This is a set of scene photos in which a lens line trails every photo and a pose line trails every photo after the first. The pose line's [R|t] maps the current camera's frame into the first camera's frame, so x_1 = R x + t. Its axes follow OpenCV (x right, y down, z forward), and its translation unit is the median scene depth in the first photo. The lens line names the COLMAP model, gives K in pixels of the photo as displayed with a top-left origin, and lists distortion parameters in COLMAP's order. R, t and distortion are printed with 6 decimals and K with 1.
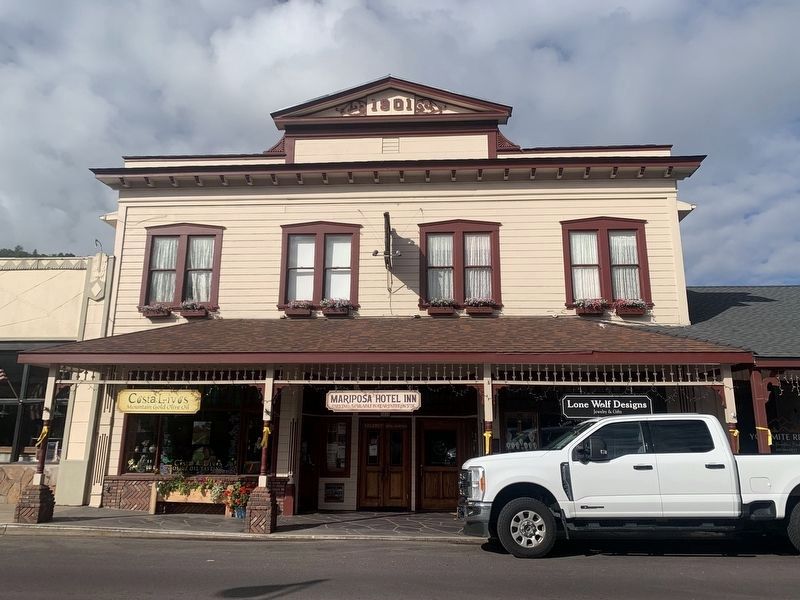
lens RADIAL K [[590.9, 0, 400.0], [0, 590.9, 300.0], [0, 0, 1]] dist [0.031295, -0.002423]
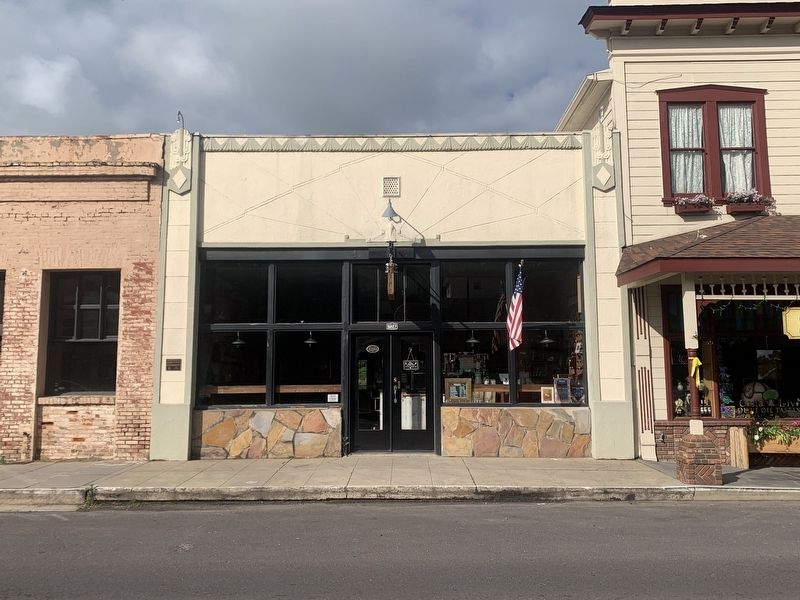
lens RADIAL K [[757.2, 0, 399.8], [0, 757.2, 270.9], [0, 0, 1]] dist [0.014043, 0.015530]
pose [[0.997917, -0.007687, 0.064047, -0.308010], [0.001193, 0.994904, 0.100817, 0.001538], [-0.064496, -0.100530, 0.992841, 0.025327]]
